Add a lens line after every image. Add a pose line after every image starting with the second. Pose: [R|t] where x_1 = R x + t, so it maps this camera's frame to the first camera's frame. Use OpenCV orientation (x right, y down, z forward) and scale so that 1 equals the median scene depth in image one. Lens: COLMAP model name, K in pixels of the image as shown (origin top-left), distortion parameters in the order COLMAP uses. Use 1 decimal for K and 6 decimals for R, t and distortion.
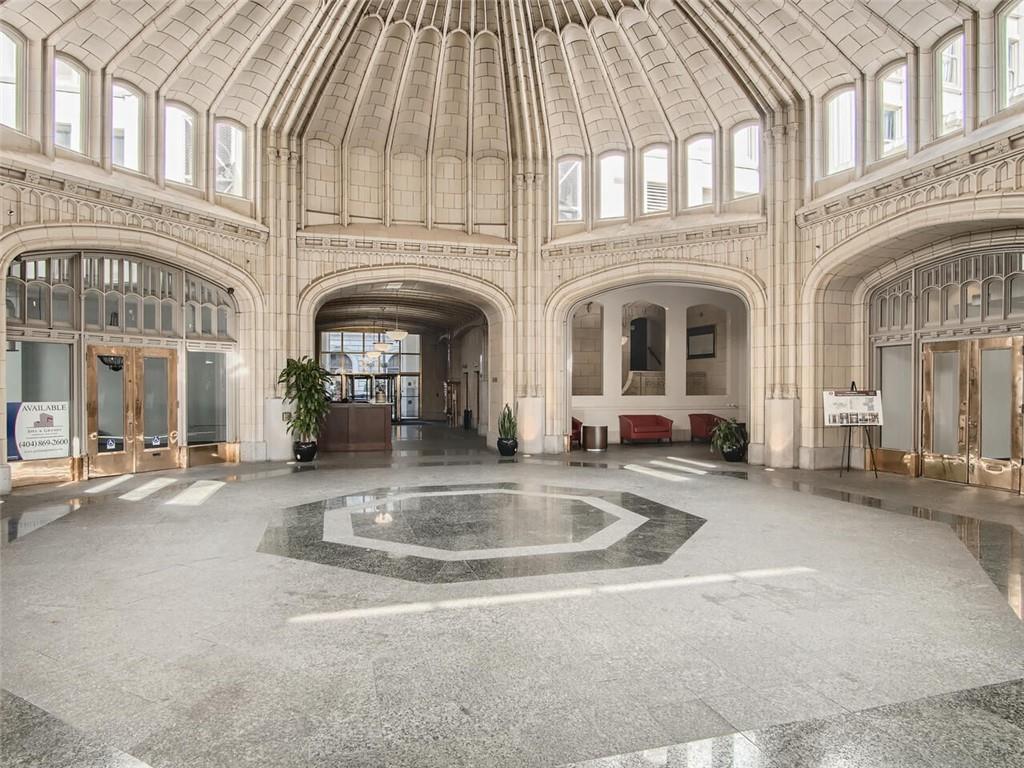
lens RADIAL K [[618.1, 0, 511.8], [0, 618.1, 387.7], [0, 0, 1]] dist [-0.002994, -0.000626]
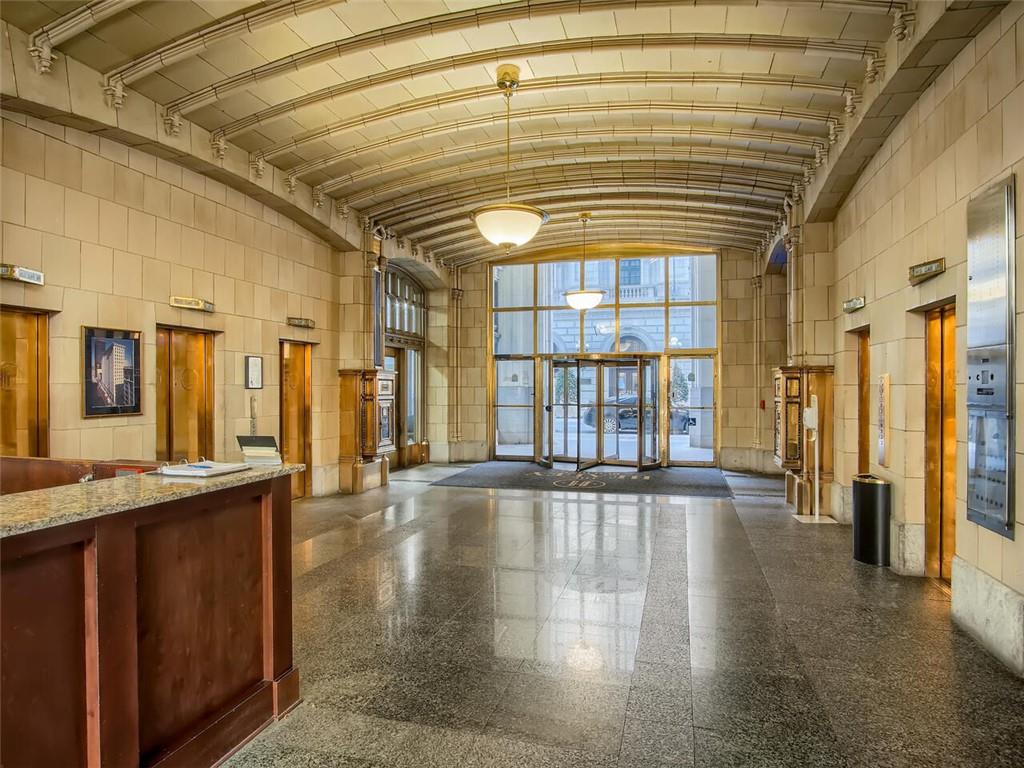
lens RADIAL K [[618.1, 0, 511.2], [0, 618.1, 387.6], [0, 0, 1]] dist [-0.002994, -0.000626]
pose [[0.852869, -0.005569, -0.522095, -0.060237], [0.006840, 0.999976, 0.000507, -0.000279], [0.522080, -0.004003, 0.852887, 0.665847]]
